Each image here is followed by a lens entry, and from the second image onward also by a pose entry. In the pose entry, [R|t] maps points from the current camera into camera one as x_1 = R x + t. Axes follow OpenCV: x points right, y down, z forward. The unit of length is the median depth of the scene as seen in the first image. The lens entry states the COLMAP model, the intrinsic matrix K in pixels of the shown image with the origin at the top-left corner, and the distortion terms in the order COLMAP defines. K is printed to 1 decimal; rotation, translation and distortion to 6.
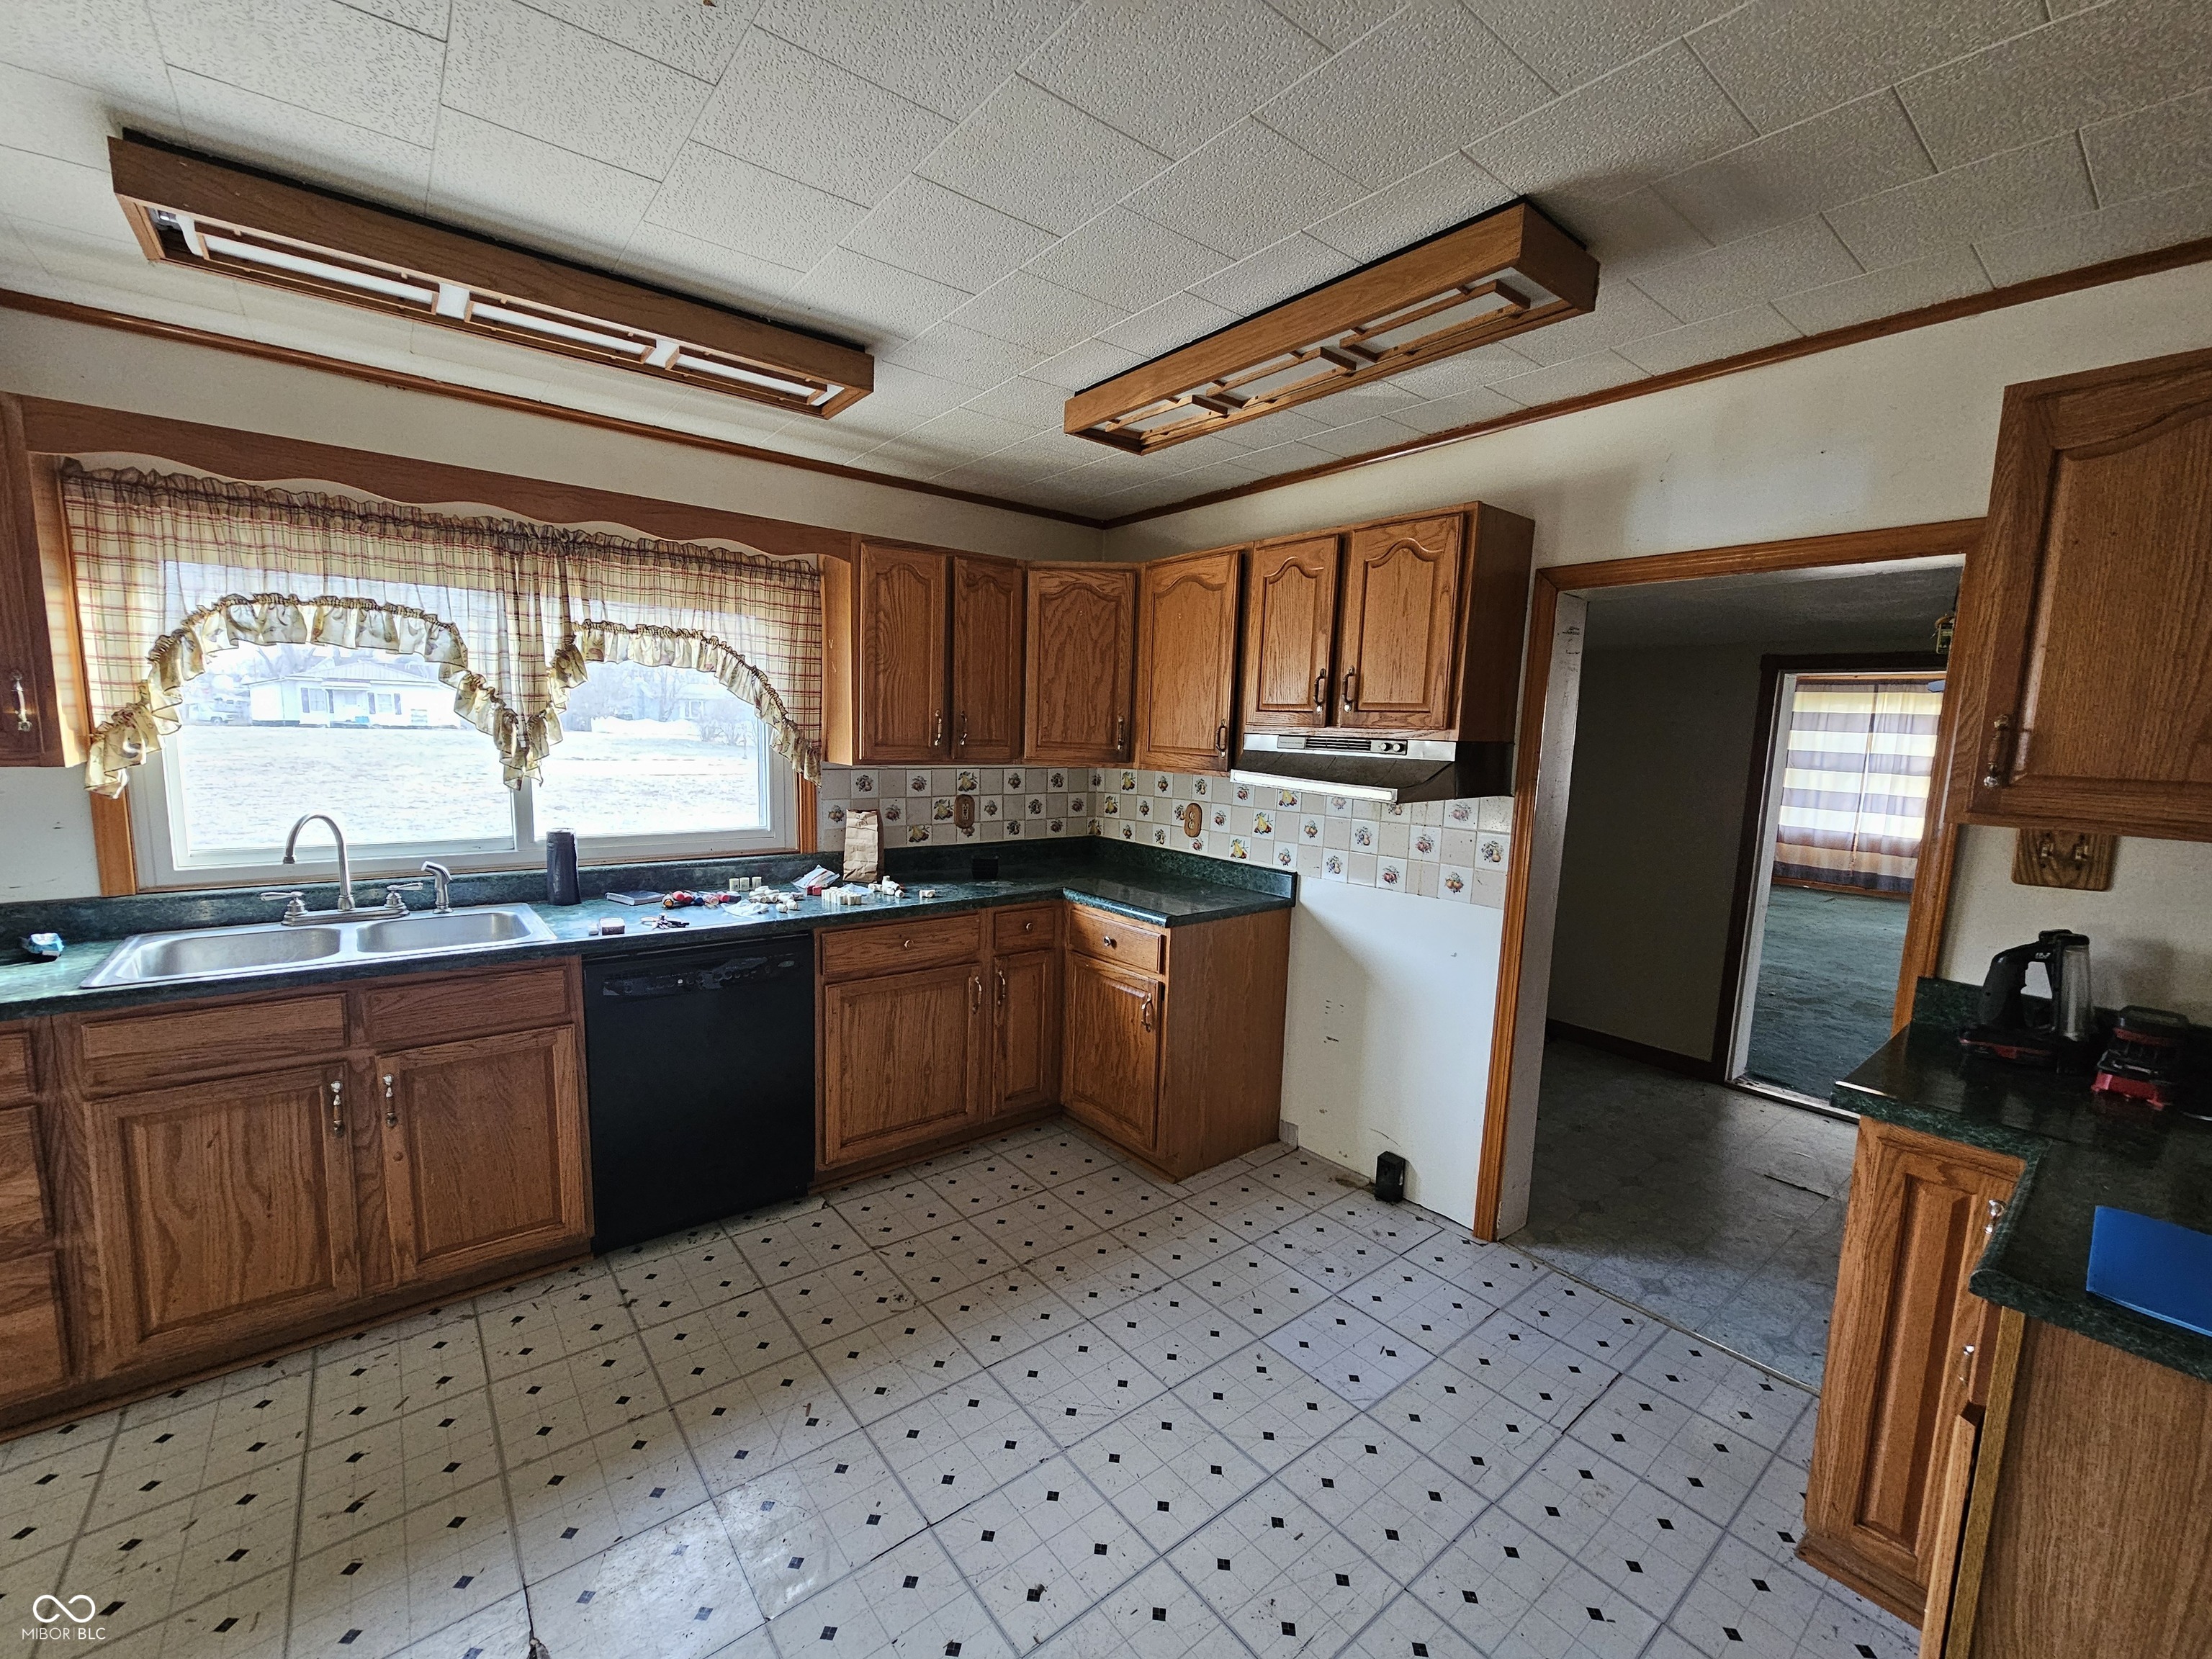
lens RADIAL K [[906.6, 0, 1110.2], [0, 906.6, 842.8], [0, 0, 1]] dist [-0.002891, -0.000204]
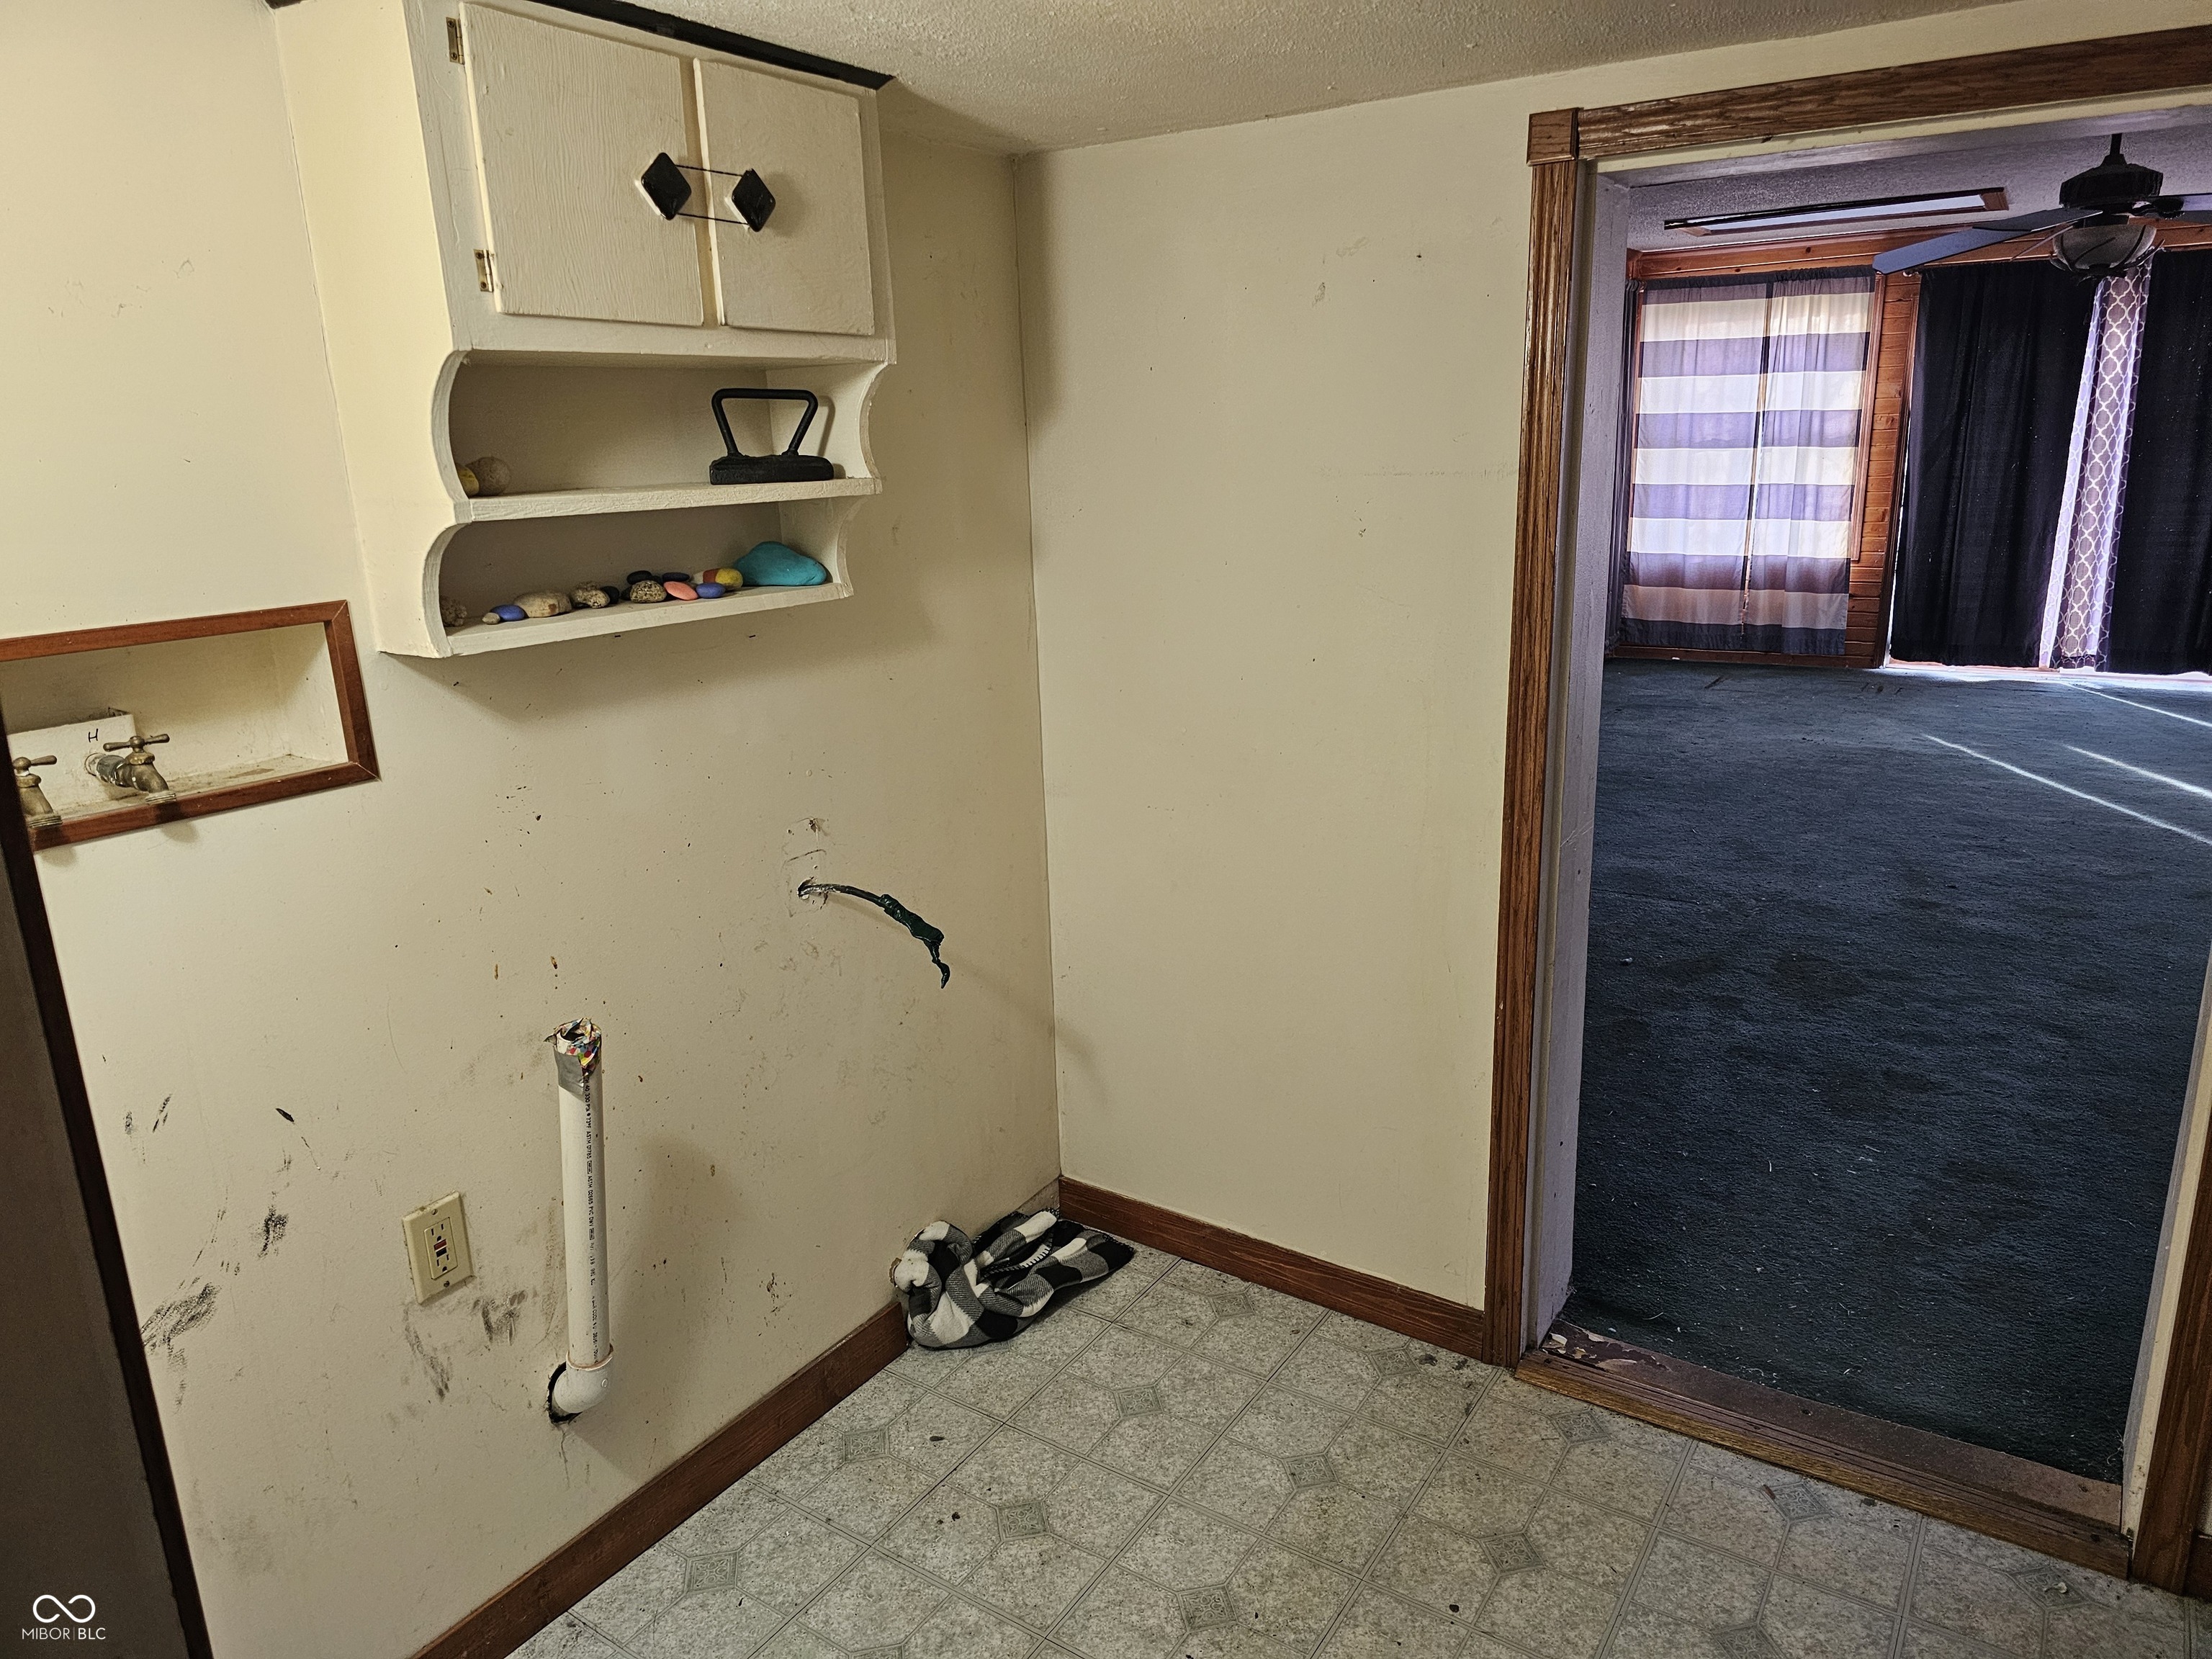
lens RADIAL K [[1489.1, 0, 1113.5], [0, 1489.1, 816.6], [0, 0, 1]] dist [0.060667, -0.044420]
pose [[0.949568, -0.138053, 0.281537, 0.159861], [0.101622, 0.984895, 0.140197, -0.023453], [-0.296639, -0.104517, 0.949253, 0.206920]]
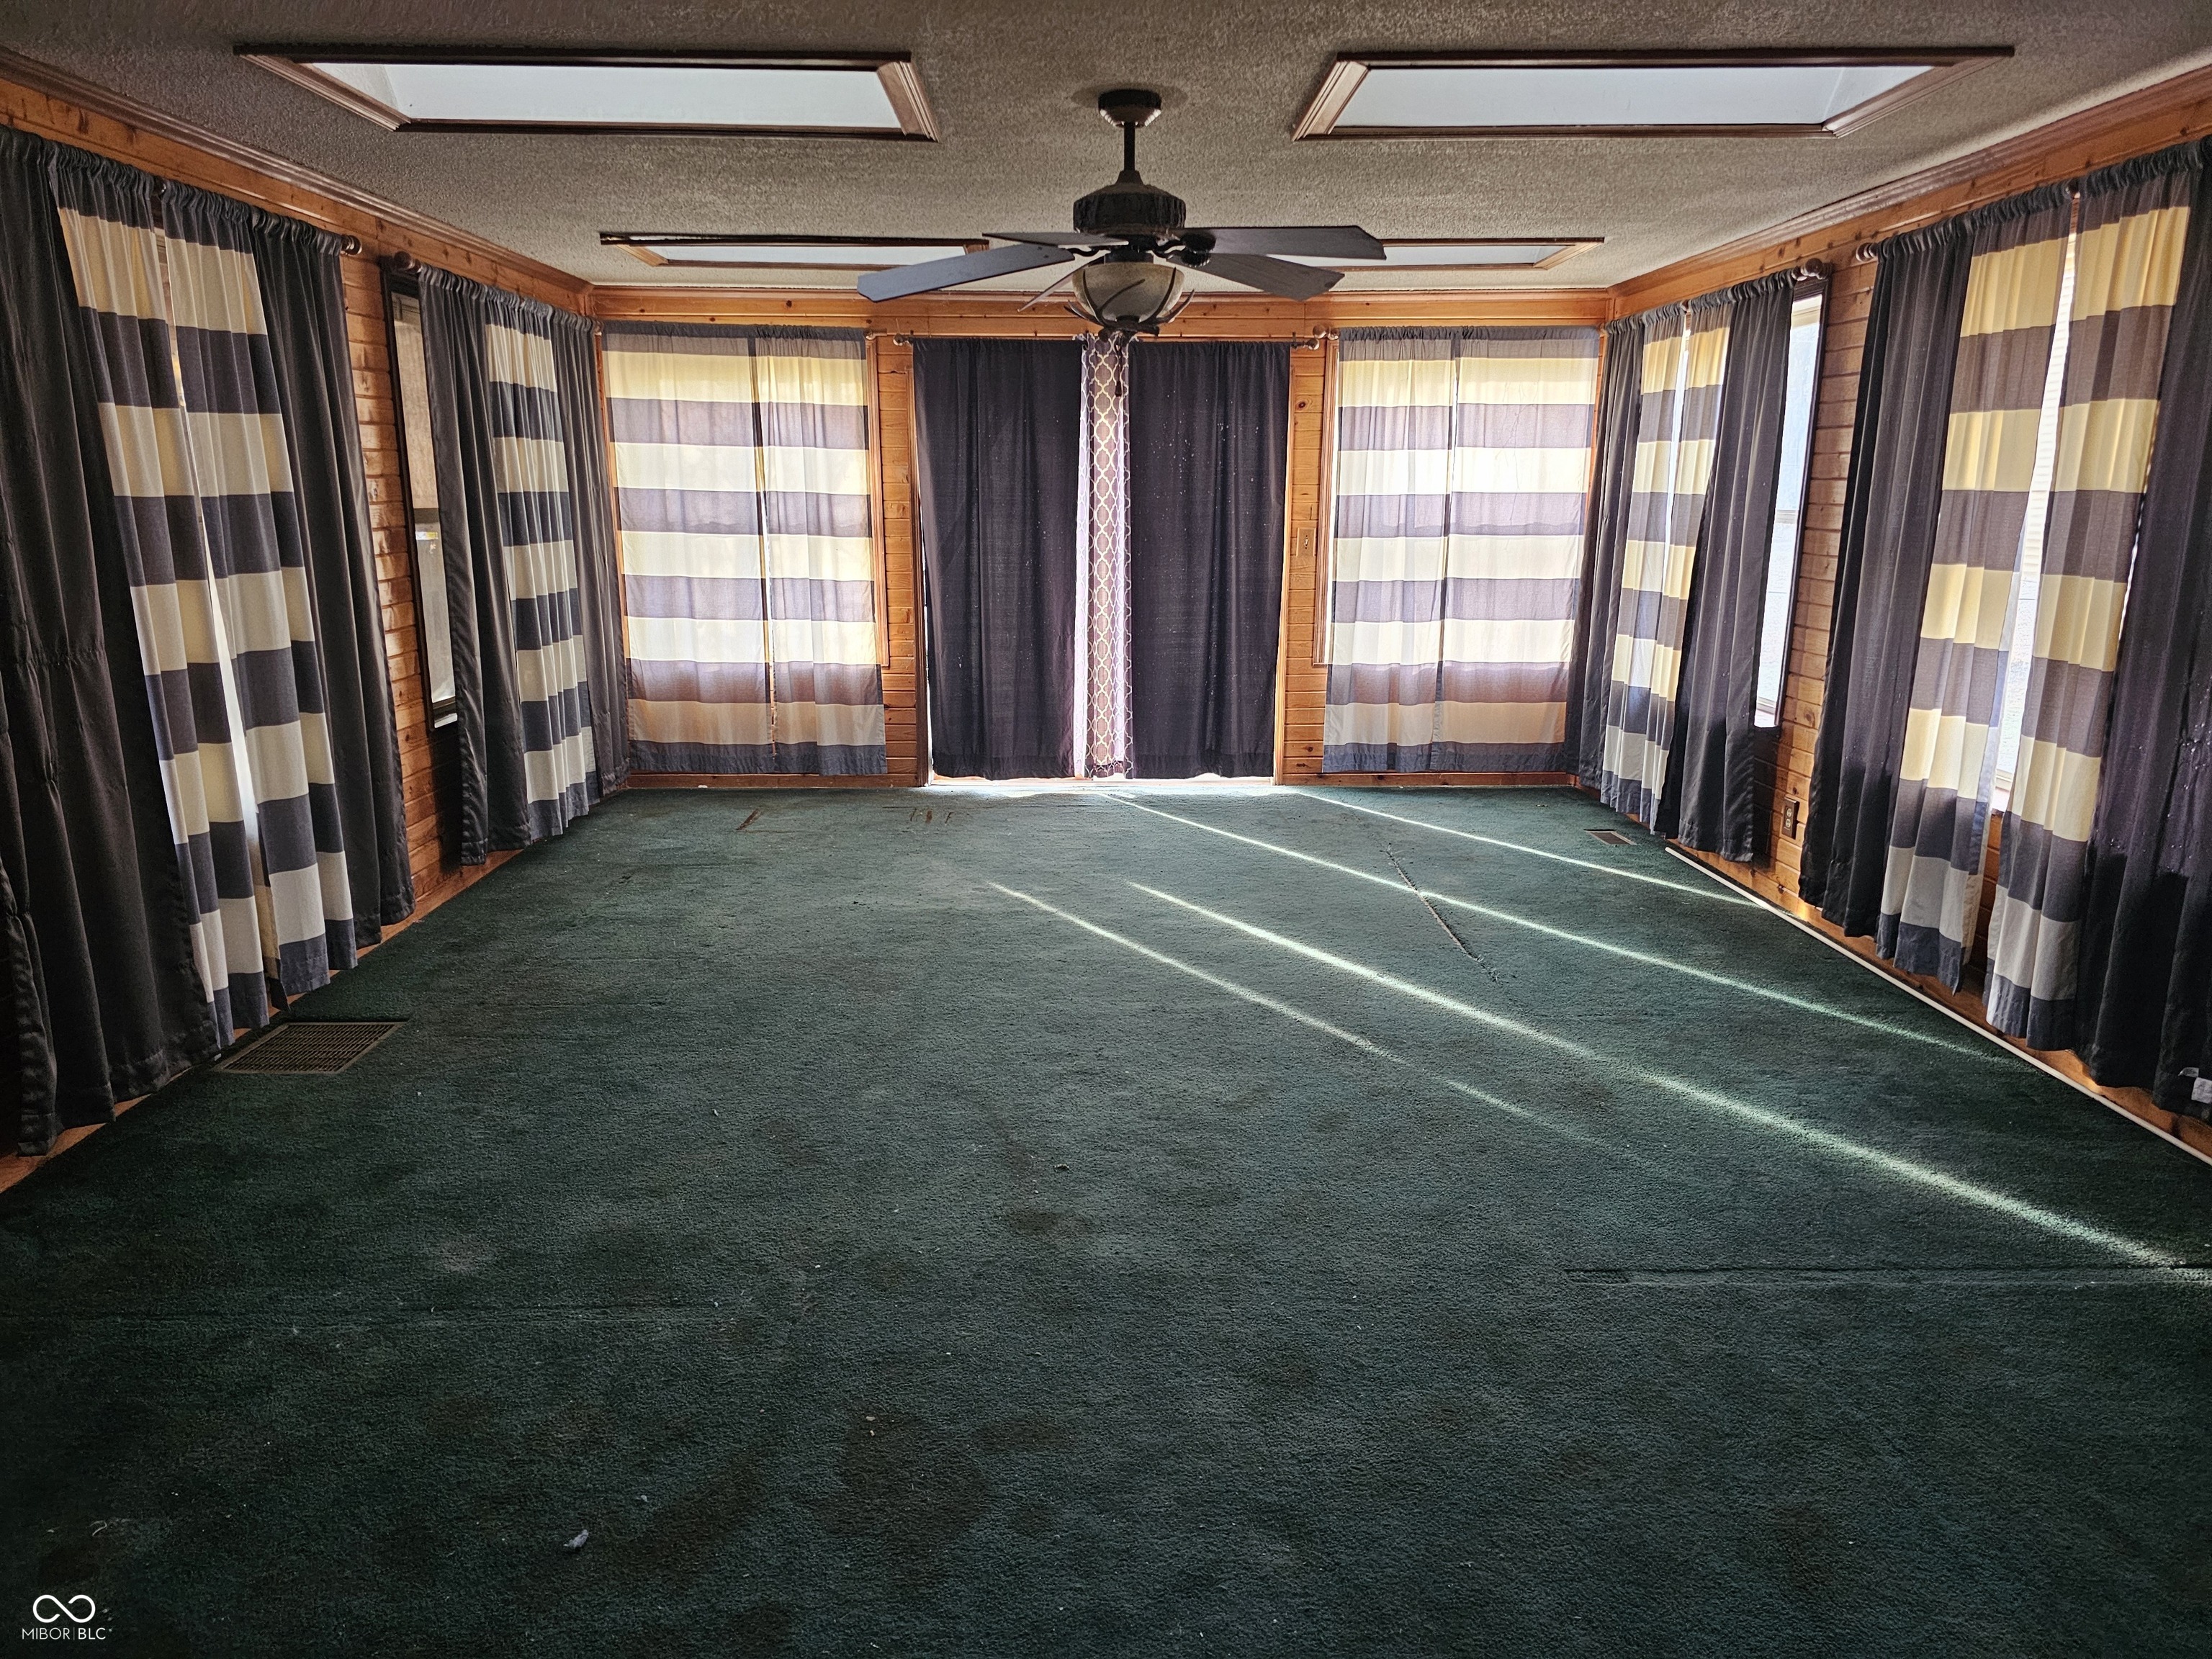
lens RADIAL K [[1489.1, 0, 1111.1], [0, 1489.1, 838.1], [0, 0, 1]] dist [0.060667, -0.044420]
pose [[0.611302, -0.210407, 0.762915, 0.322219], [0.118257, 0.977472, 0.174825, -0.037977], [-0.782512, -0.016651, 0.622413, 0.376545]]
